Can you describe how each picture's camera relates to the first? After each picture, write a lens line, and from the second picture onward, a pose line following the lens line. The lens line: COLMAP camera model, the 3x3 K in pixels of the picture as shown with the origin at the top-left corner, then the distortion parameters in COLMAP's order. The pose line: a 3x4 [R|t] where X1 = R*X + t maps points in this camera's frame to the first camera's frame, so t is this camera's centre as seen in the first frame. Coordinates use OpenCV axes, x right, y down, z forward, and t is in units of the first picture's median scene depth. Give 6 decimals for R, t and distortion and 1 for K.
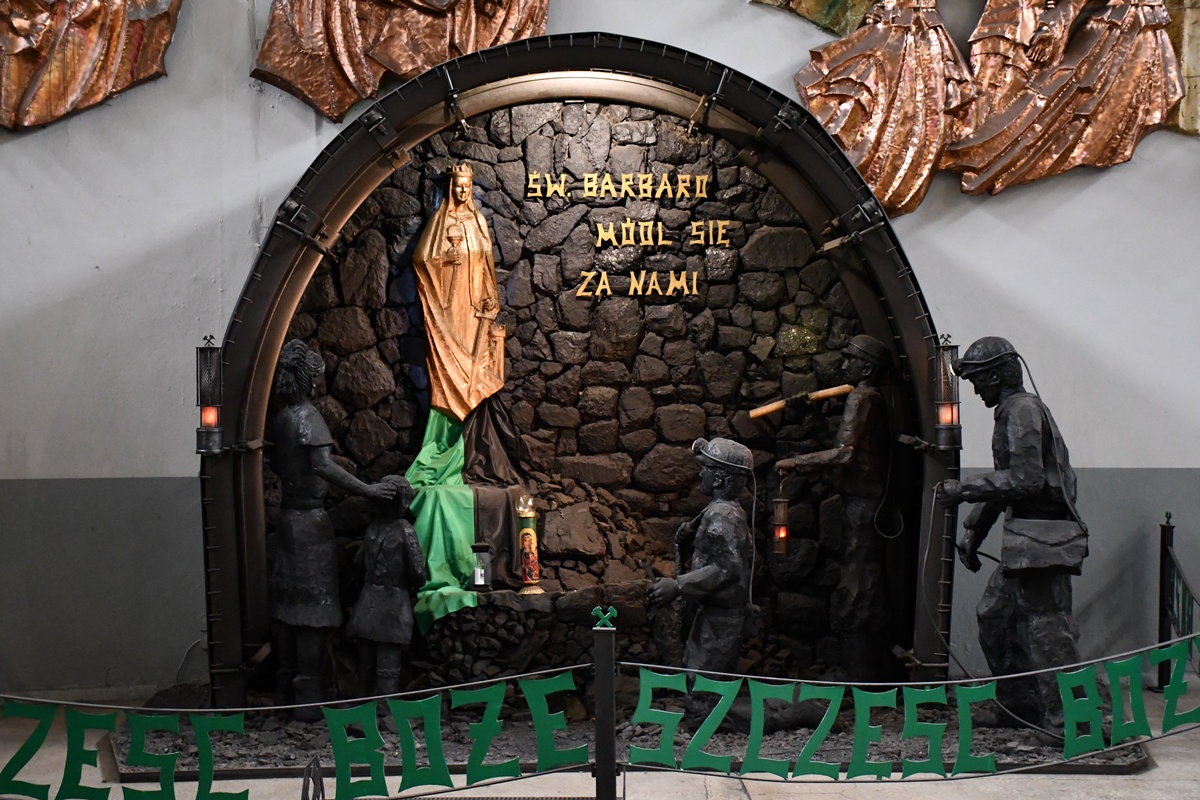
lens RADIAL K [[1794.9, 0, 599.5], [0, 1794.9, 401.2], [0, 0, 1]] dist [0.206879, 0.000000]
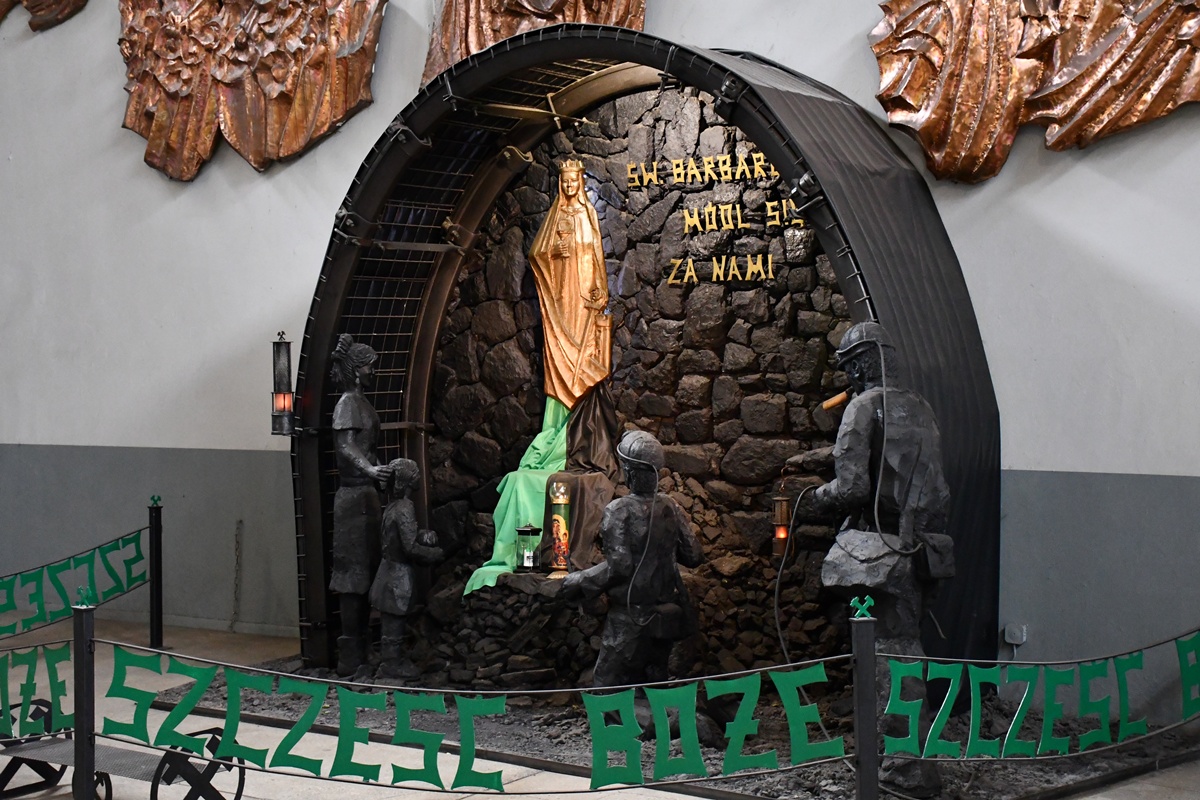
lens RADIAL K [[1763.0, 0, 600.3], [0, 1763.0, 399.4], [0, 0, 1]] dist [0.208017, 0.000000]
pose [[0.789001, 0.011489, -0.614285, 0.557093], [-0.002738, 0.999881, 0.015184, -0.009532], [0.614386, -0.010298, 0.788938, 0.207581]]
